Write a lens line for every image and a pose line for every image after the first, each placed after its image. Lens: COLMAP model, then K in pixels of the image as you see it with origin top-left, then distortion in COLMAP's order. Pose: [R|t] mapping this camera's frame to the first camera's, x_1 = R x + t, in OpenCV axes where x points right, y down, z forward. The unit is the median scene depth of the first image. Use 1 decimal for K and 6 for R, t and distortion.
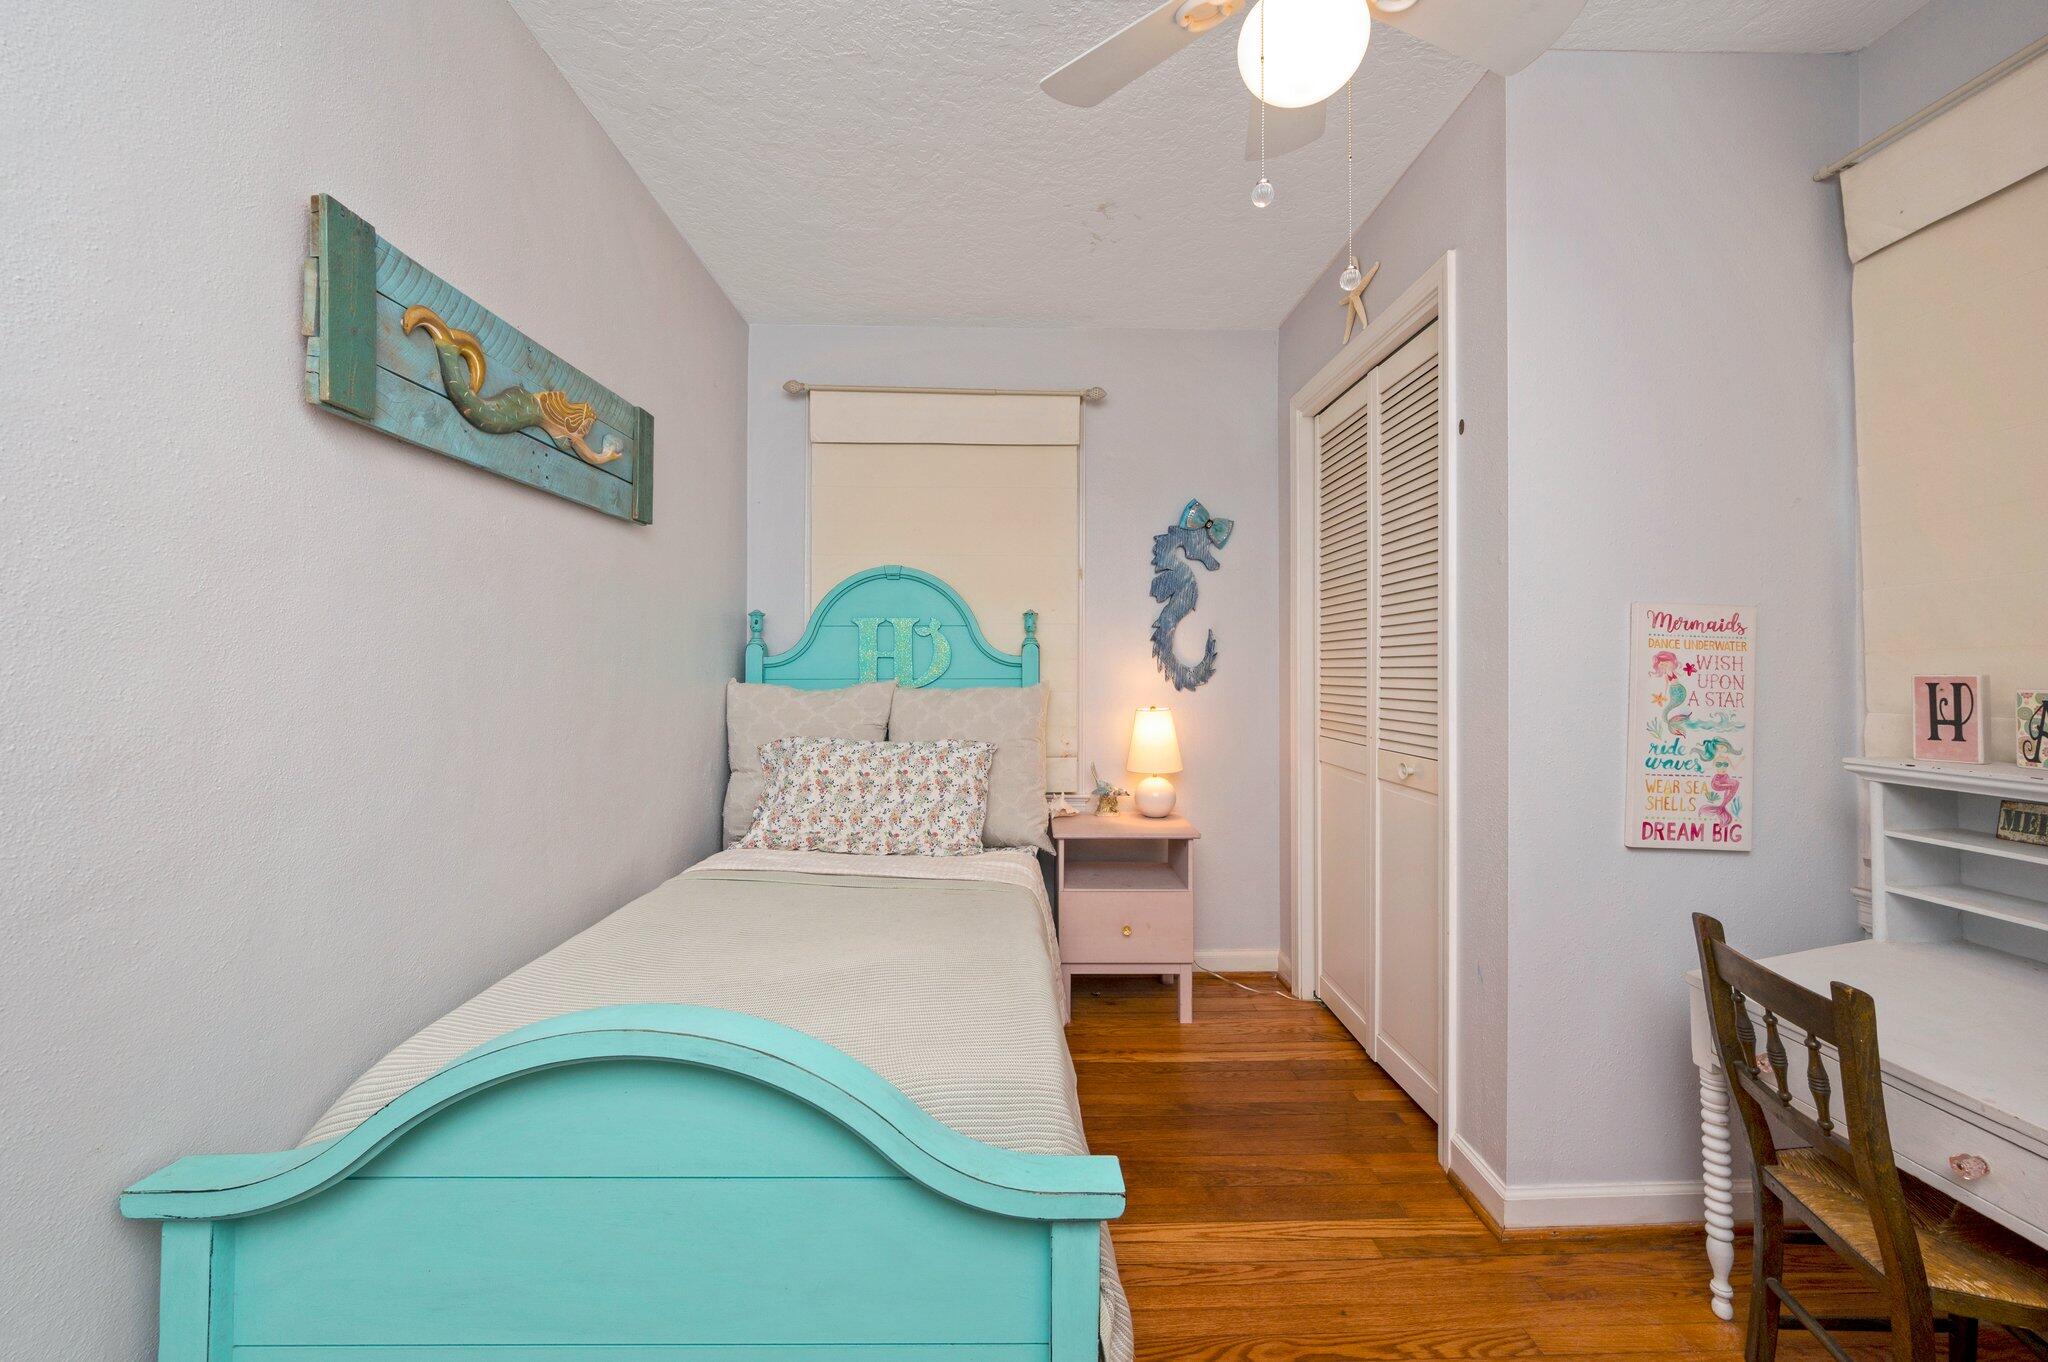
lens RADIAL K [[813.7, 0, 1024.0], [0, 813.7, 681.0], [0, 0, 1]] dist [-0.000251, -0.000246]
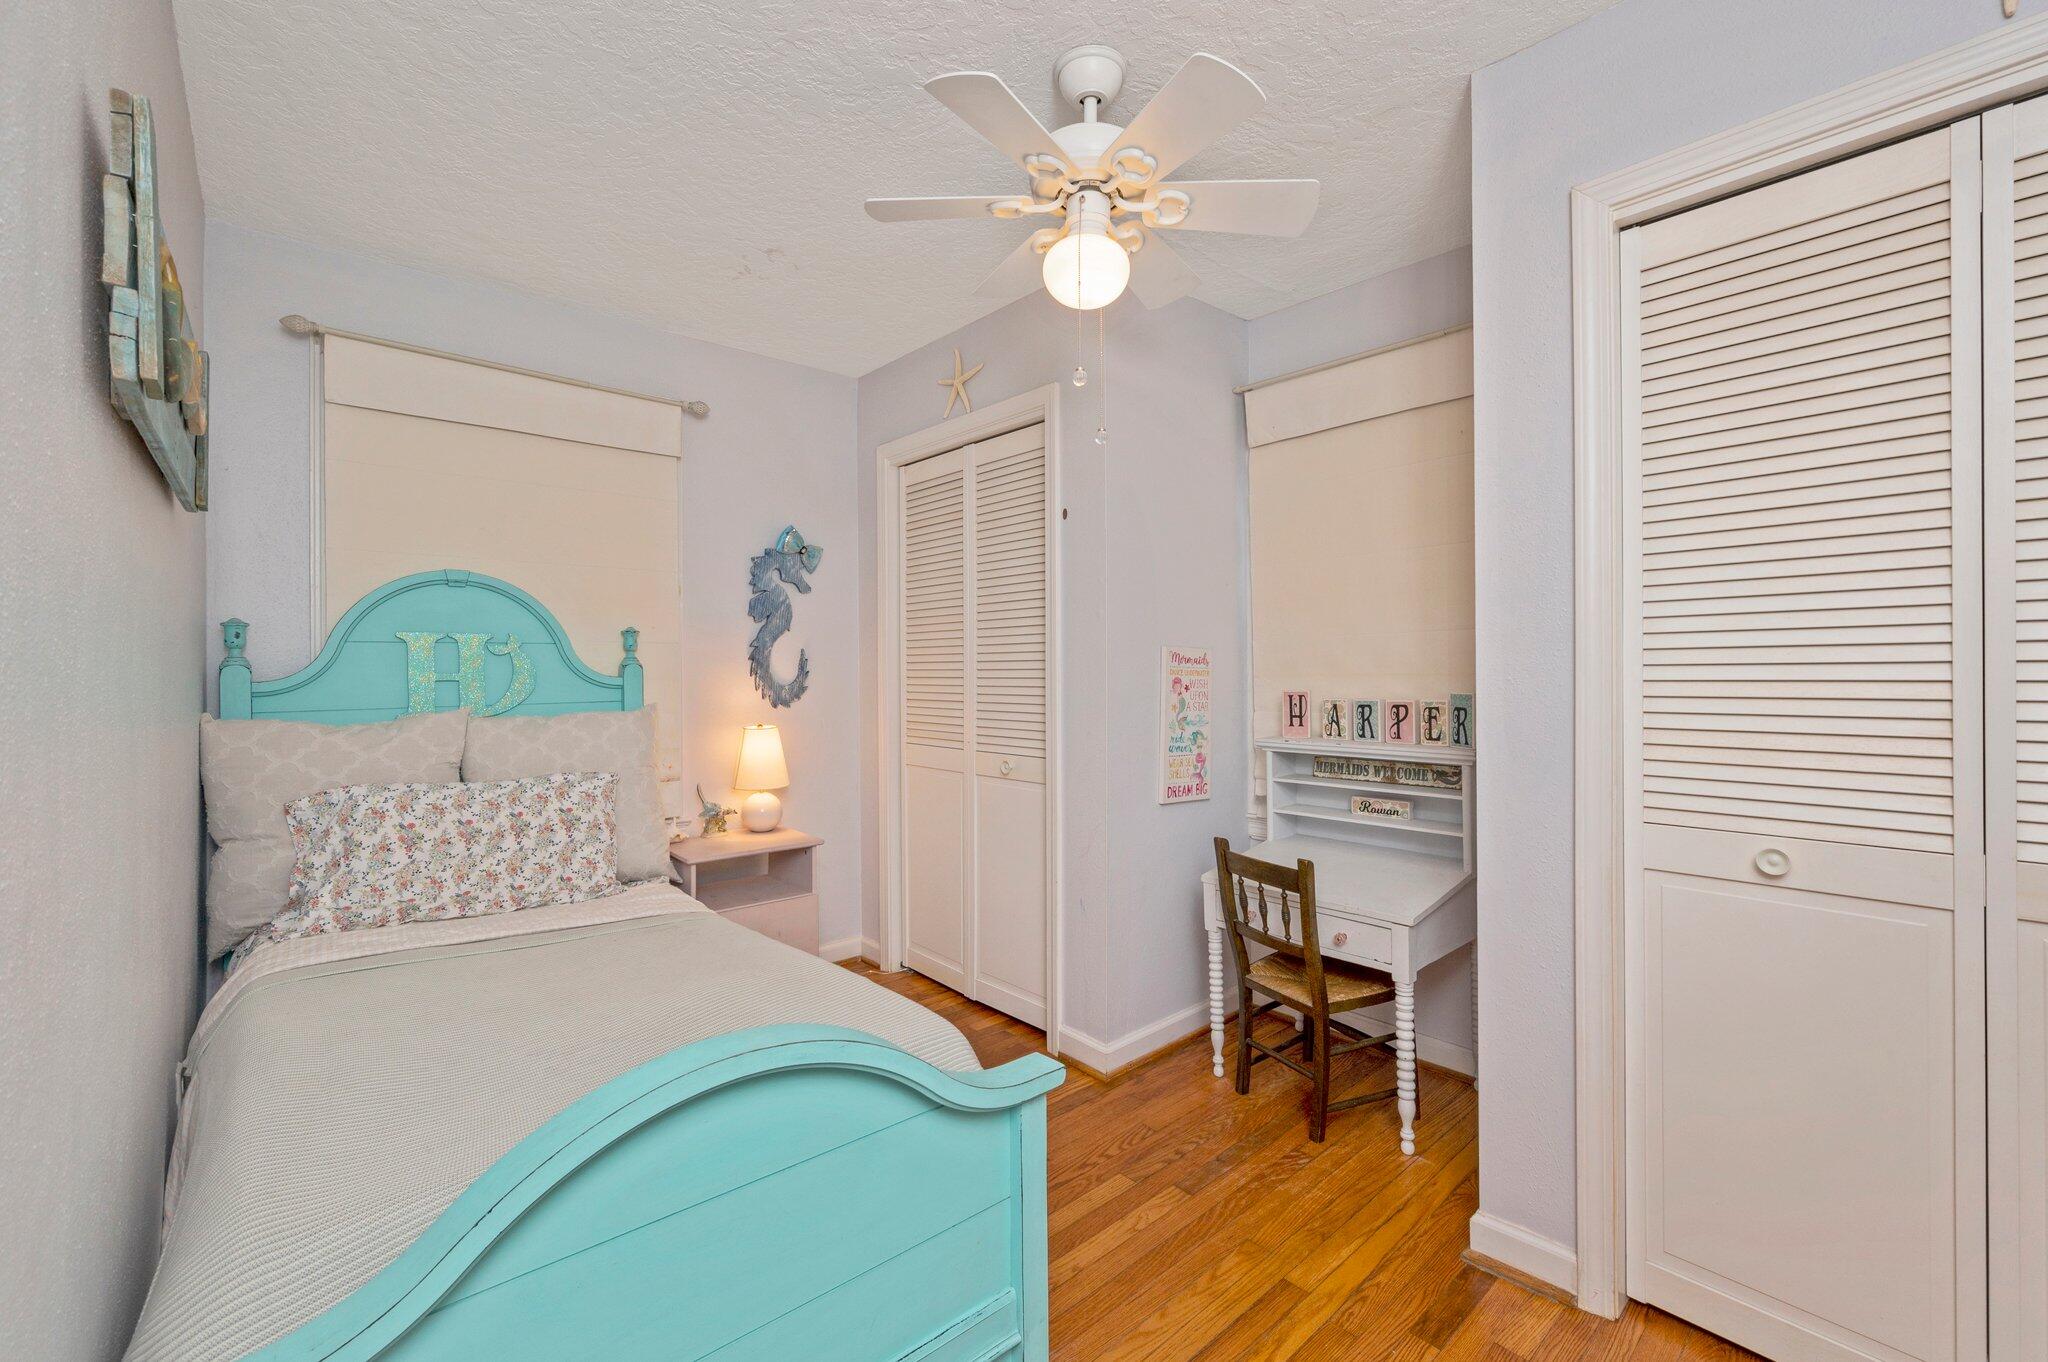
lens RADIAL K [[849.5, 0, 1024.1], [0, 849.5, 705.0], [0, 0, 1]] dist [0.000574, -0.000040]
pose [[0.767529, -0.033501, 0.640138, -0.315928], [0.016212, 0.999328, 0.032861, -0.026865], [-0.640809, -0.014844, 0.767557, -0.043868]]
